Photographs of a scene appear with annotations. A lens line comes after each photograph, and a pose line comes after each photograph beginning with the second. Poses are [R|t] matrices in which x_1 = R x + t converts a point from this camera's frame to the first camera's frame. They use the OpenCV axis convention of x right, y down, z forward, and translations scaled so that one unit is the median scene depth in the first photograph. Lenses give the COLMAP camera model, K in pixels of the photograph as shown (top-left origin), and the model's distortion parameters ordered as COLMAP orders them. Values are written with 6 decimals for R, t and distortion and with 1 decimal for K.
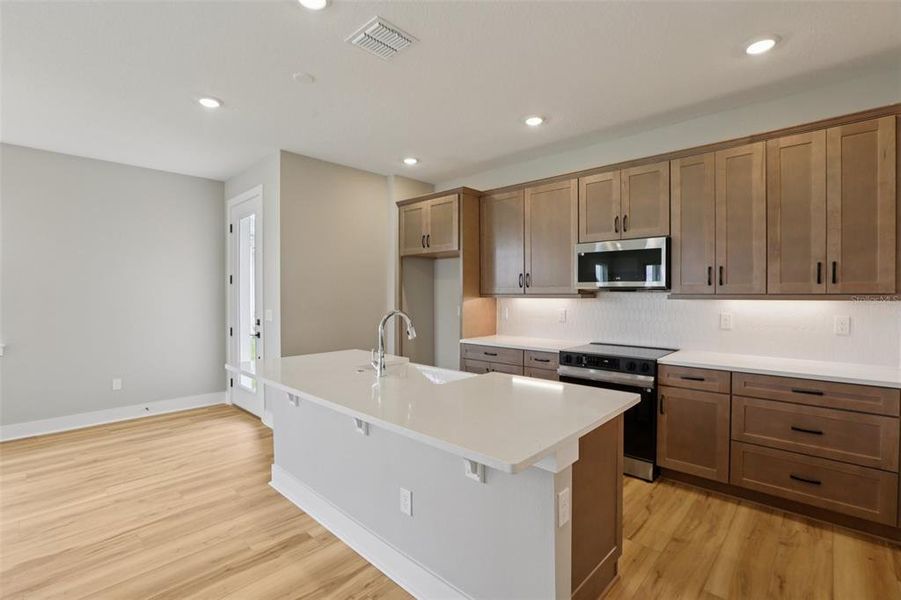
lens RADIAL K [[411.5, 0, 442.3], [0, 411.5, 298.3], [0, 0, 1]] dist [-0.048019, 0.015804]
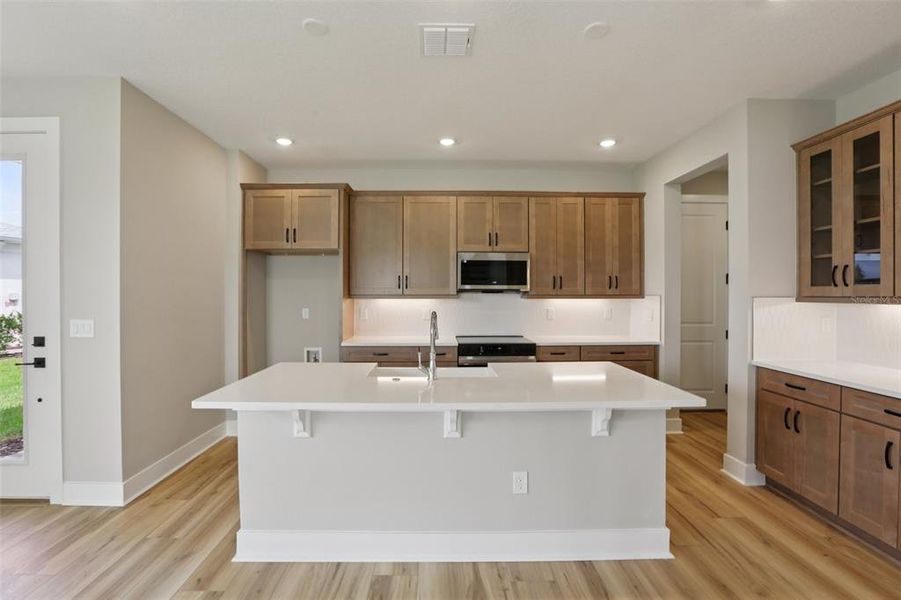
lens RADIAL K [[411.5, 0, 444.7], [0, 411.5, 295.7], [0, 0, 1]] dist [-0.048019, 0.015804]
pose [[0.712132, -0.001681, 0.702043, -0.547263], [0.007730, 0.999955, -0.005447, -0.002000], [-0.702003, 0.009306, 0.712113, 0.191629]]
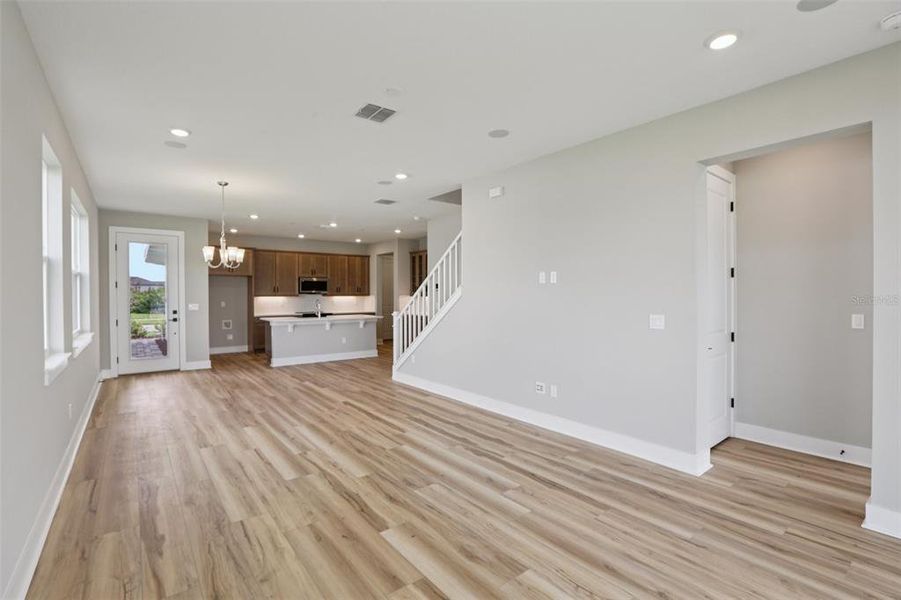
lens RADIAL K [[411.5, 0, 440.1], [0, 411.5, 296.0], [0, 0, 1]] dist [-0.048019, 0.015804]
pose [[0.155358, -0.003894, 0.987851, -2.411256], [0.015622, 0.999877, 0.001485, 0.008472], [-0.987735, 0.015202, 0.155400, -0.420022]]
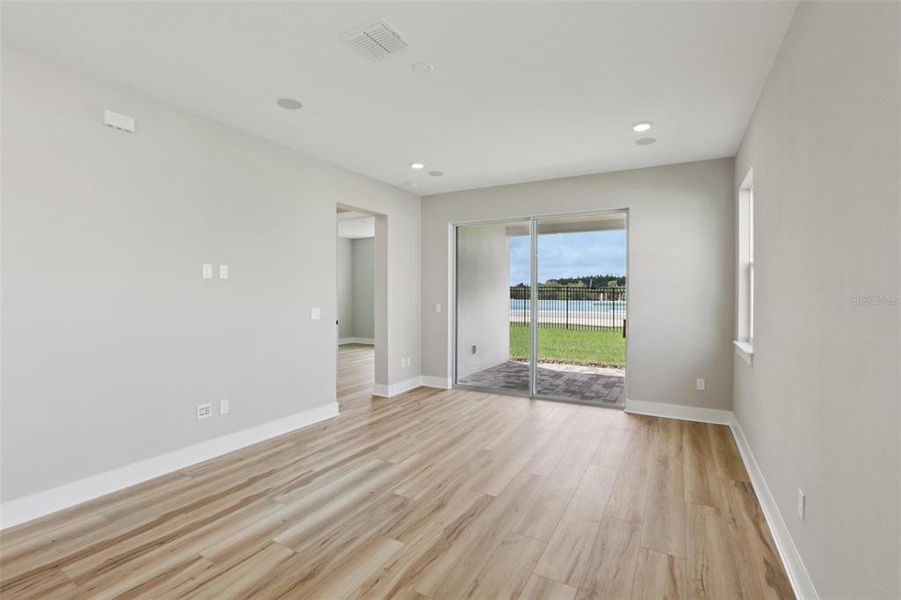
lens RADIAL K [[411.5, 0, 445.5], [0, 411.5, 288.2], [0, 0, 1]] dist [-0.048019, 0.015804]
pose [[-0.970566, -0.007087, -0.240733, -1.474053], [-0.007401, 0.999973, 0.000400, -0.002842], [0.240723, 0.002170, -0.970591, 0.532590]]
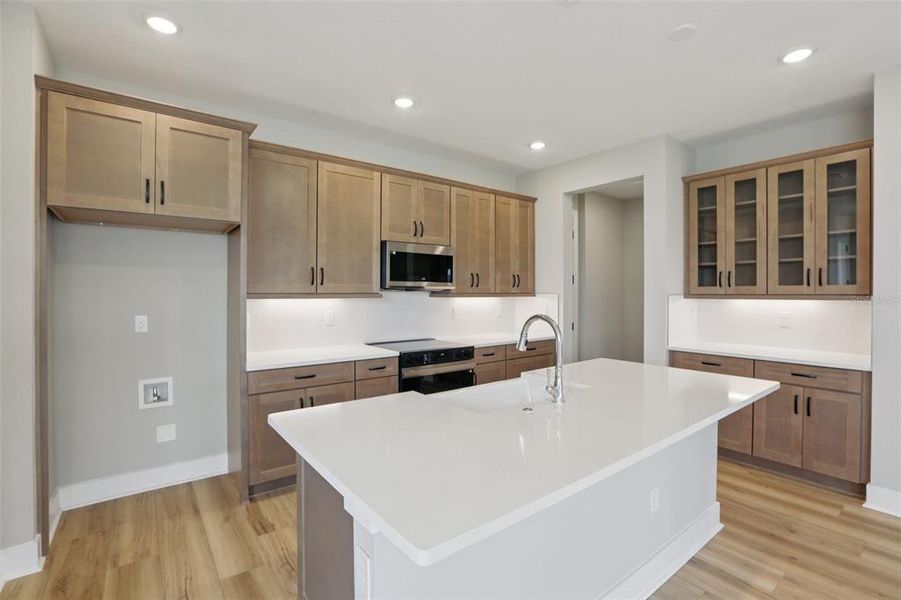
lens RADIAL K [[411.5, 0, 441.7], [0, 411.5, 294.8], [0, 0, 1]] dist [-0.048019, 0.015804]
pose [[0.160629, -0.004413, 0.987005, -0.624158], [0.010949, 0.999936, 0.002689, -0.008159], [-0.986954, 0.010375, 0.160667, 0.738157]]
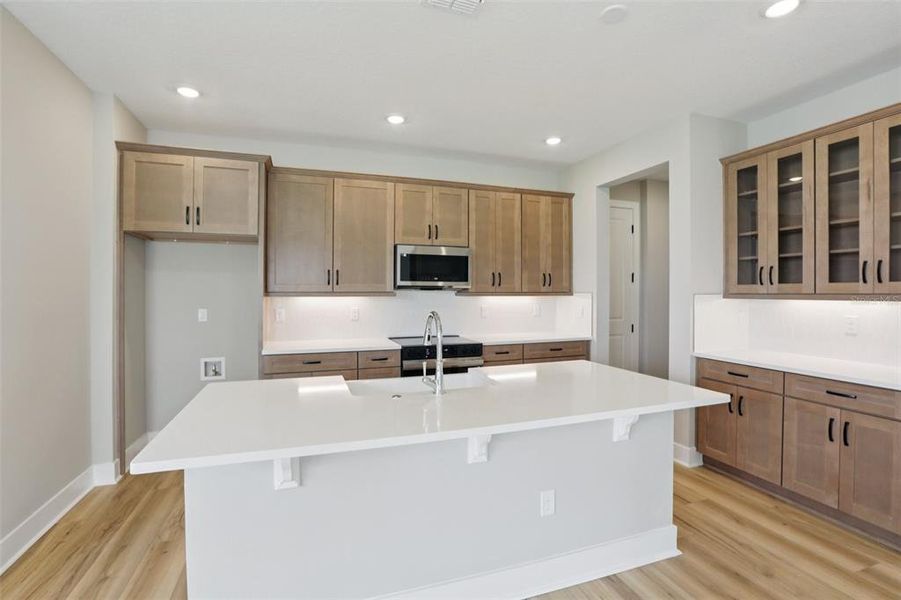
lens RADIAL K [[411.5, 0, 442.4], [0, 411.5, 292.8], [0, 0, 1]] dist [-0.048019, 0.015804]
pose [[0.459508, -0.000992, 0.888173, -0.582155], [0.009319, 0.999950, -0.003704, -0.003733], [-0.888125, 0.009979, 0.459495, 0.420095]]
